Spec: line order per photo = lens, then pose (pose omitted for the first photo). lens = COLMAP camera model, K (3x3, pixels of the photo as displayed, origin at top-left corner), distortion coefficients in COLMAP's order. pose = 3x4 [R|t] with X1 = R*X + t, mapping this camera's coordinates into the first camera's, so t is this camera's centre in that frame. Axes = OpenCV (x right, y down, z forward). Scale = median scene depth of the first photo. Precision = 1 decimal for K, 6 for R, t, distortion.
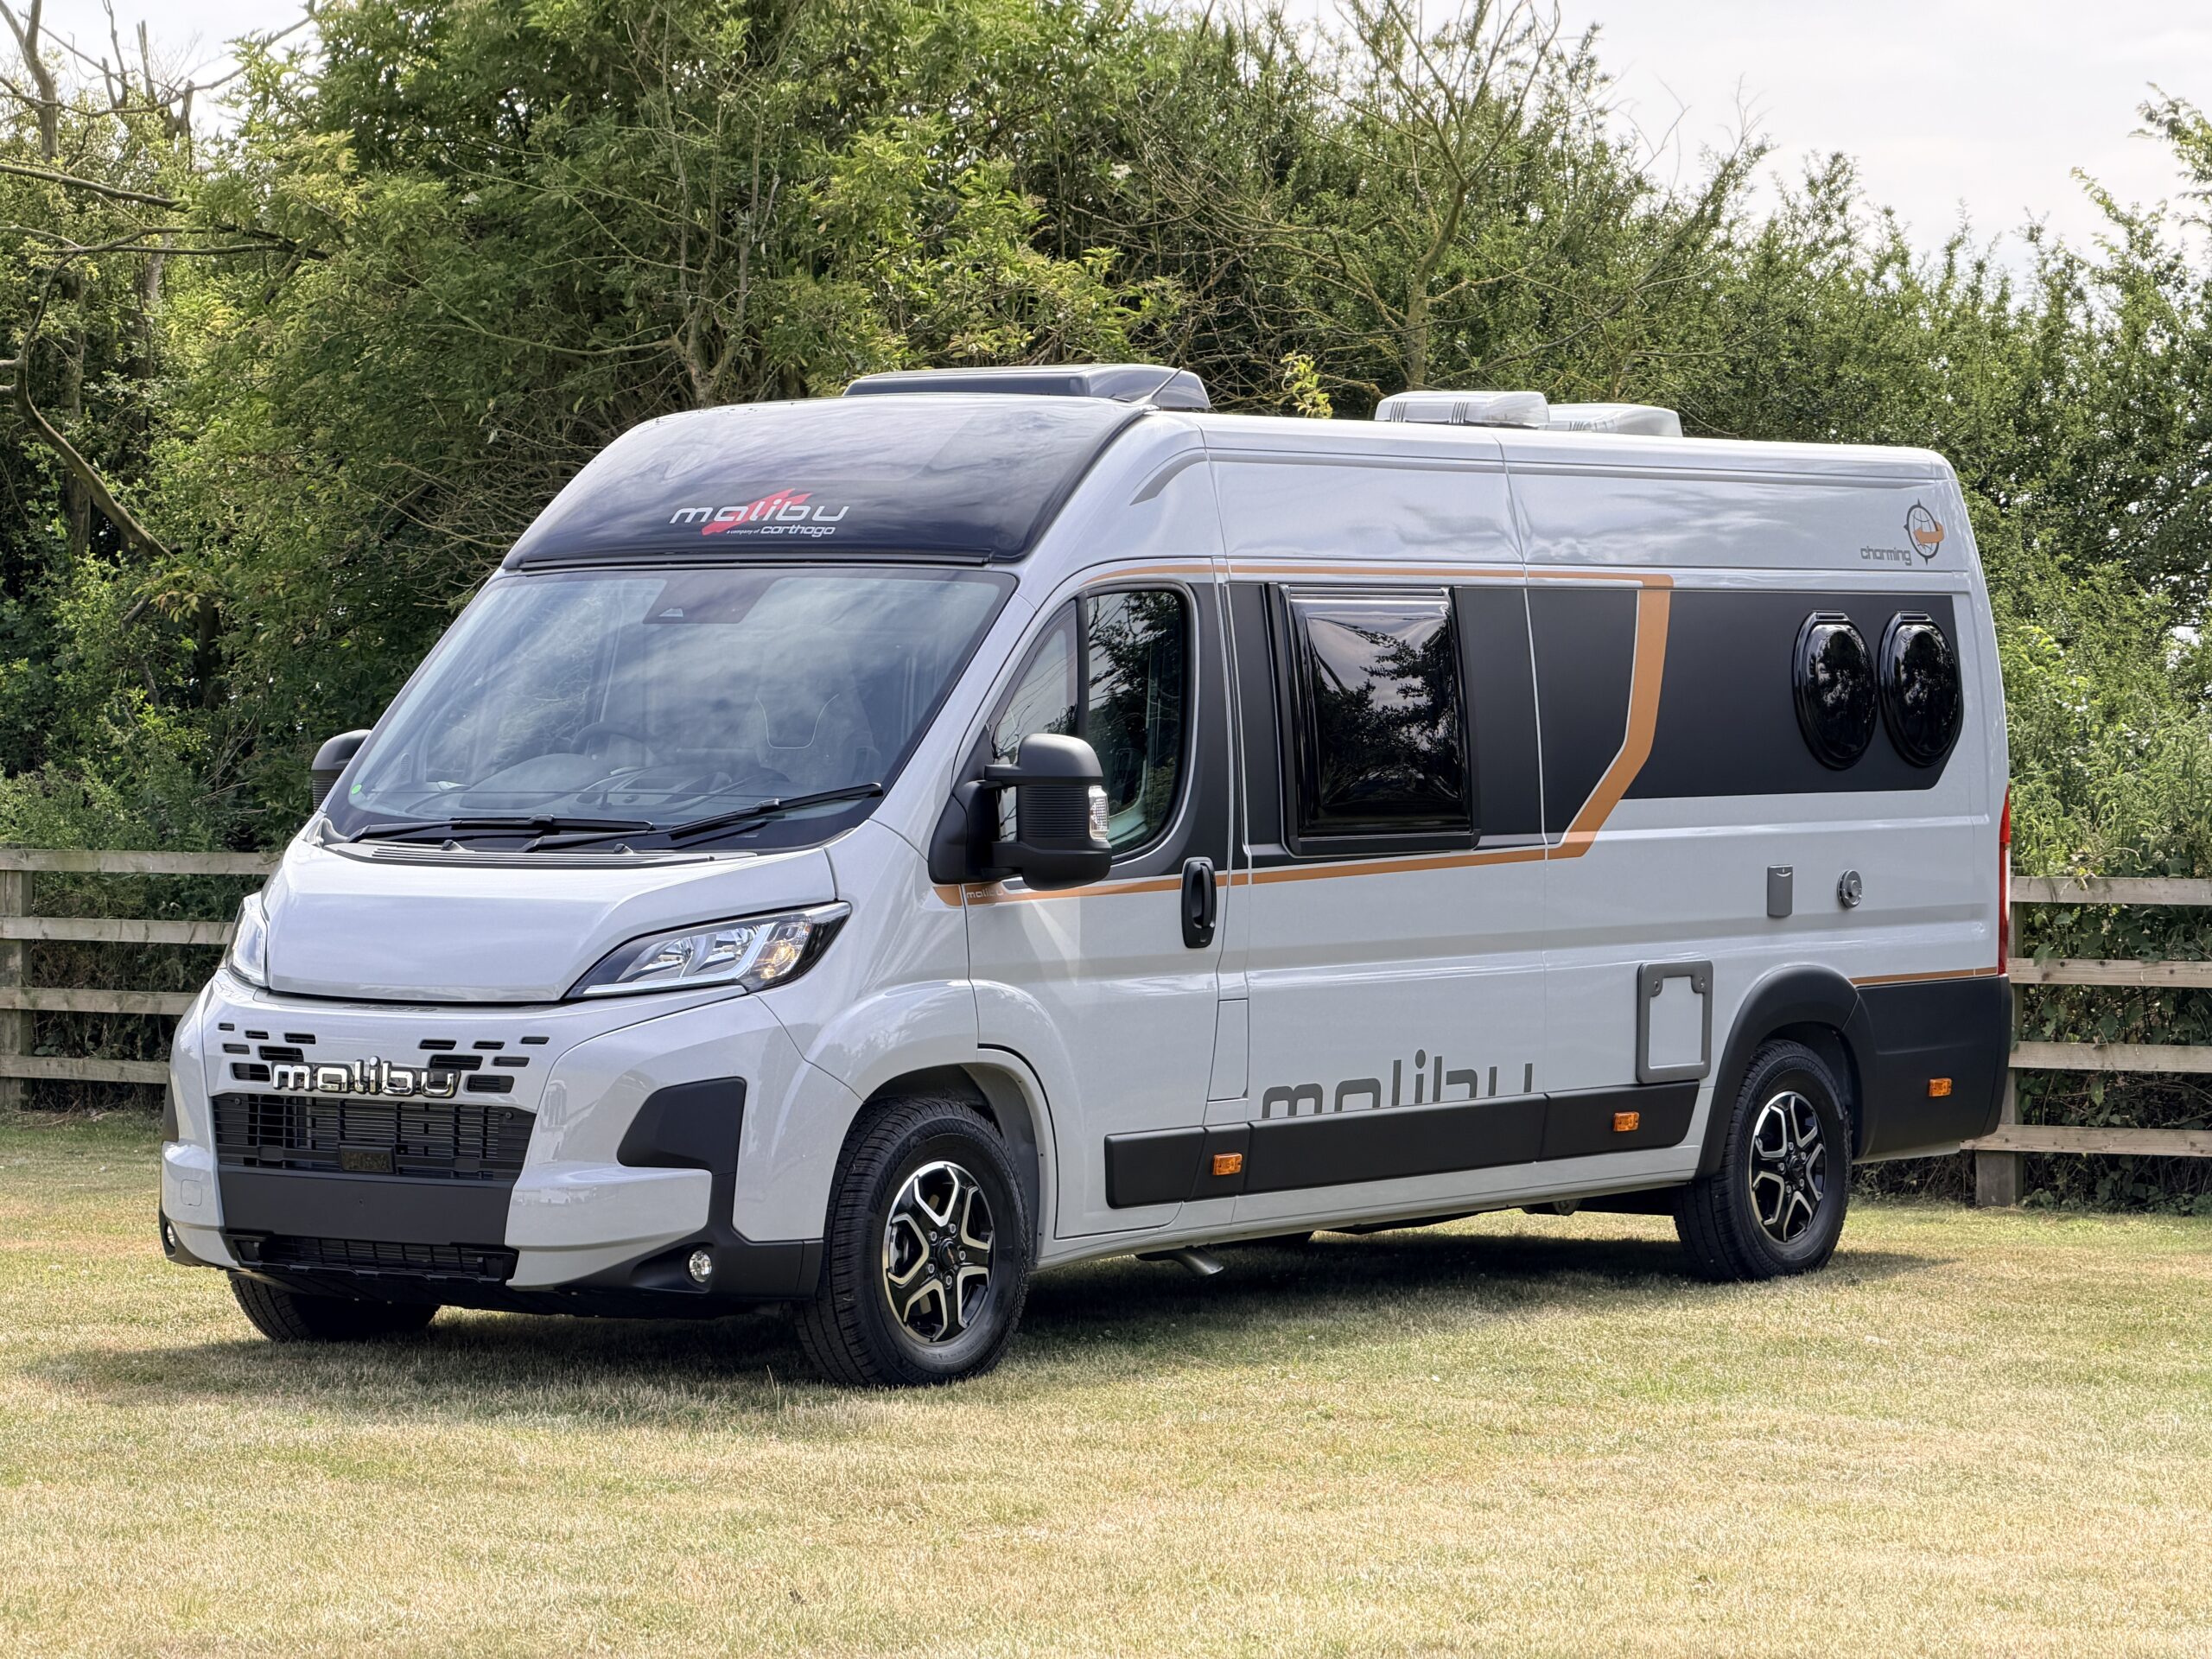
lens RADIAL K [[6735.1, 0, 1105.3], [0, 6735.1, 827.3], [0, 0, 1]] dist [0.241975, -0.646472]
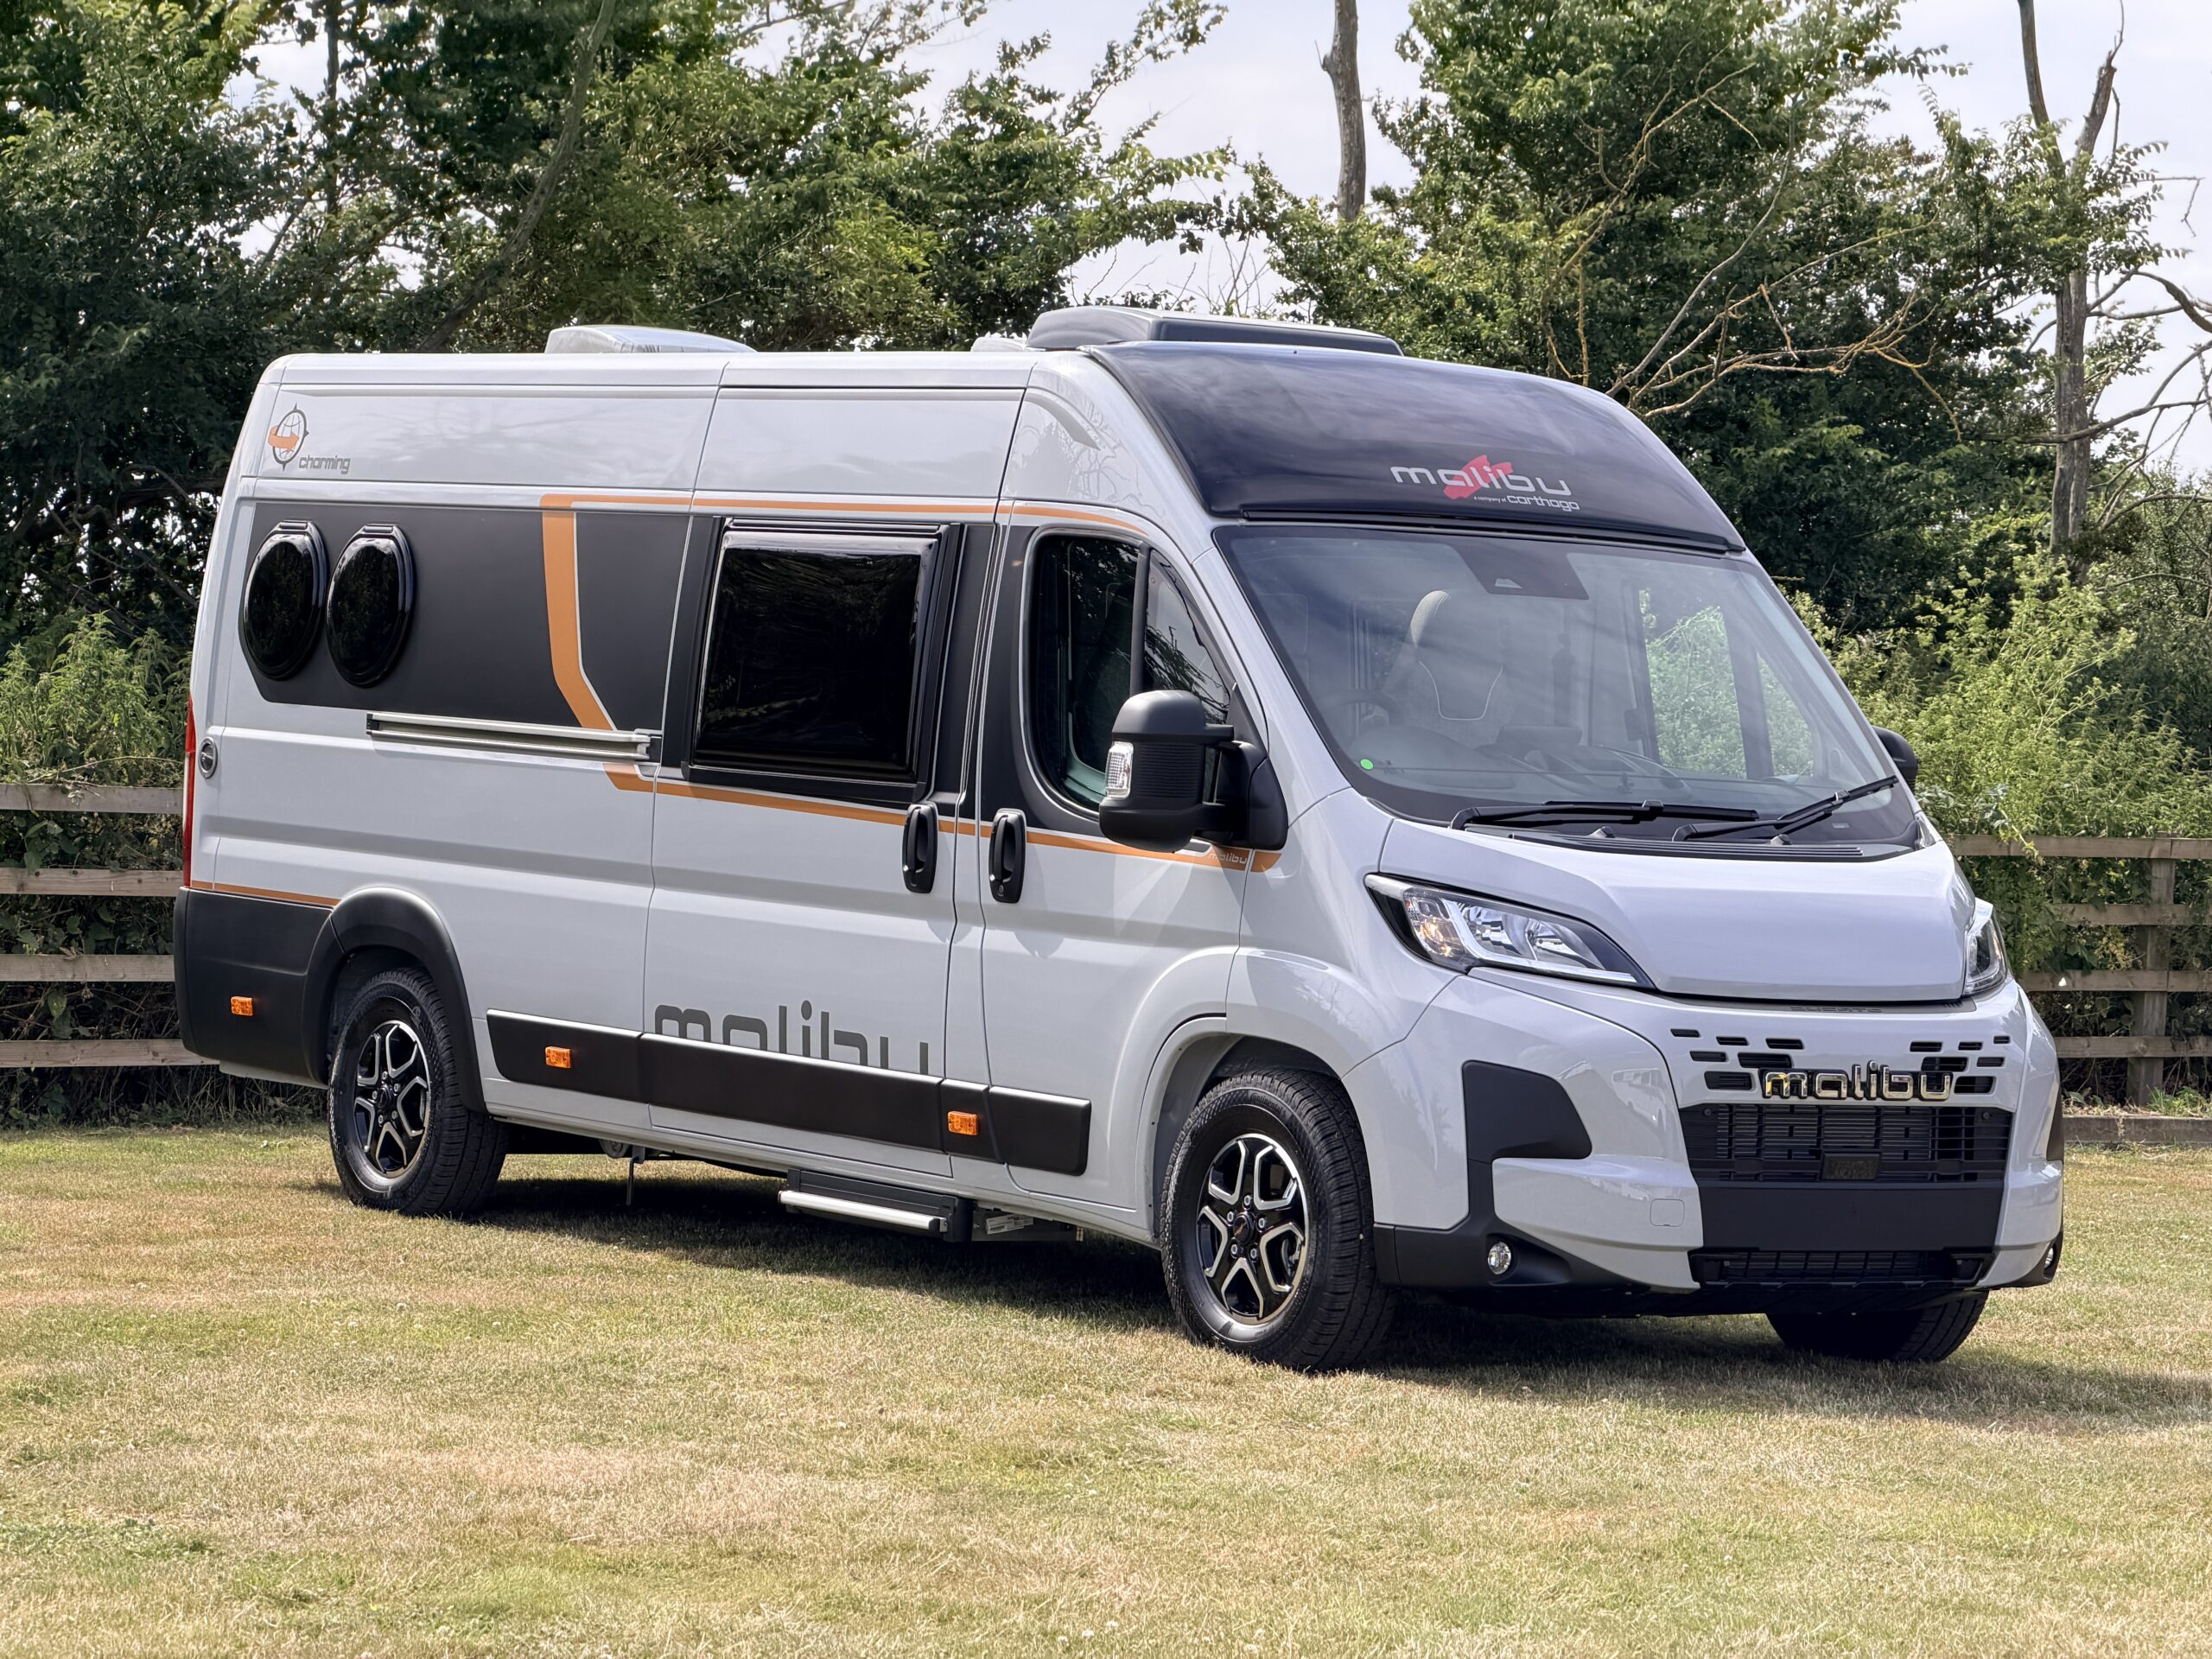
lens RADIAL K [[6735.1, 0, 1105.3], [0, 6735.1, 827.3], [0, 0, 1]] dist [0.241975, -0.646472]
pose [[0.315091, -0.007394, 0.949033, -1.055729], [-0.033342, 0.999266, 0.018856, -0.014052], [-0.948476, -0.037584, 0.314613, 0.795221]]
